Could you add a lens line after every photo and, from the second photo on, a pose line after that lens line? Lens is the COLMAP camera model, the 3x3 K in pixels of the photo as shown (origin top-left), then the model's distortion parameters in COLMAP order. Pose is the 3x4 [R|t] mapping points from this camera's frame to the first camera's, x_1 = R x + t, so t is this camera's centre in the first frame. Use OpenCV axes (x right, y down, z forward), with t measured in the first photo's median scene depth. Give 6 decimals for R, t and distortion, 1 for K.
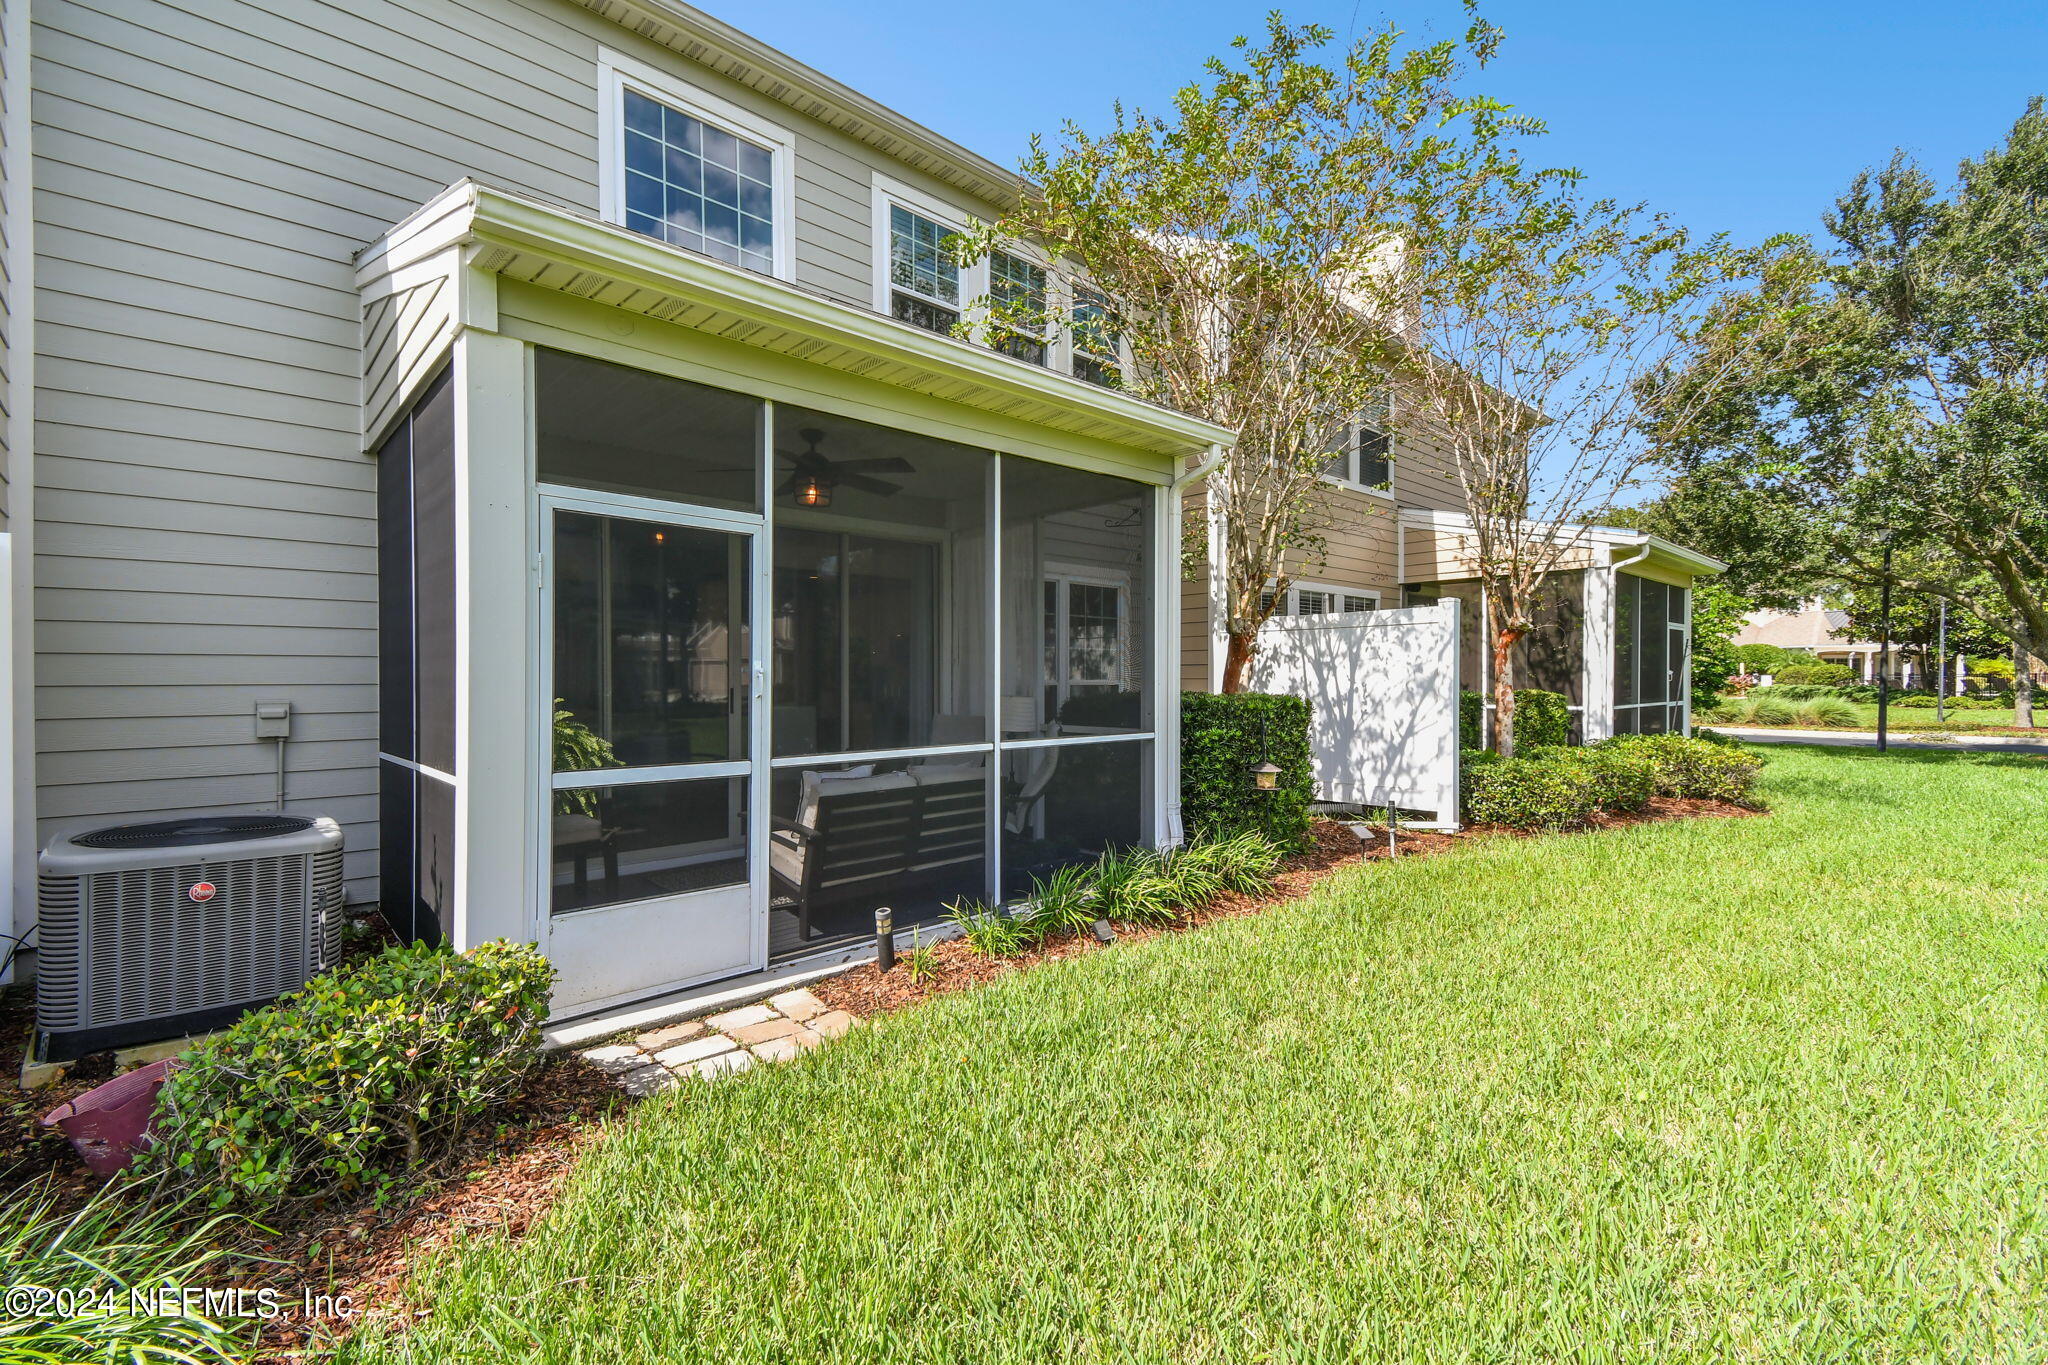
lens RADIAL K [[913.2, 0, 1024.3], [0, 913.2, 679.1], [0, 0, 1]] dist [0.034086, -0.013054]
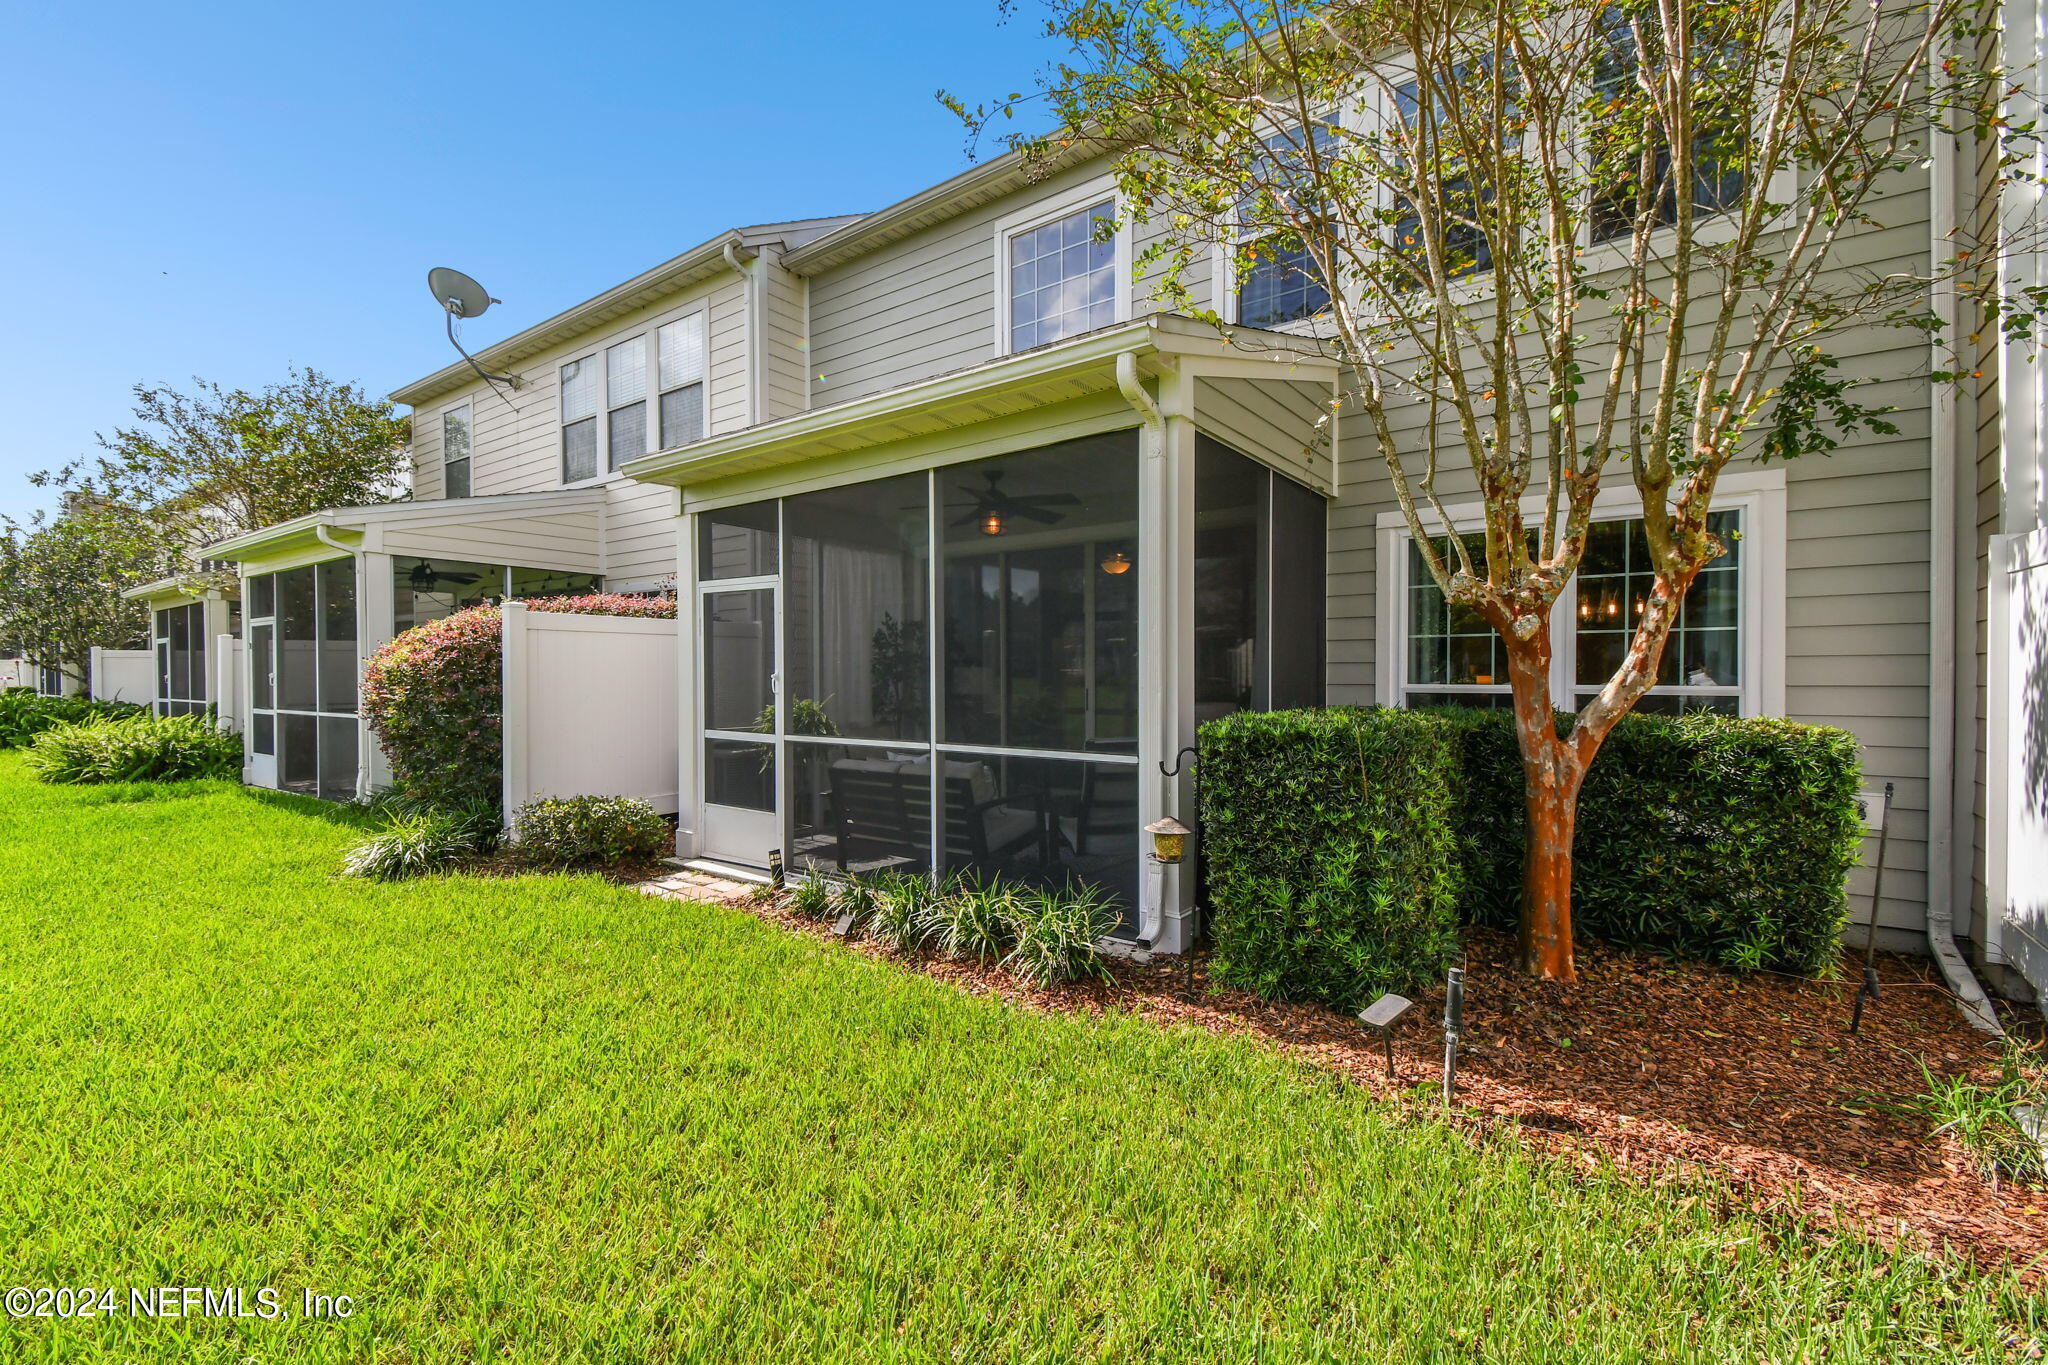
lens RADIAL K [[913.2, 0, 1017.1], [0, 913.2, 681.0], [0, 0, 1]] dist [0.034086, -0.013054]
pose [[0.175880, 0.010778, -0.984353, 1.042694], [0.000938, 0.999938, 0.011116, -0.014390], [0.984411, -0.002879, 0.175859, 0.912899]]
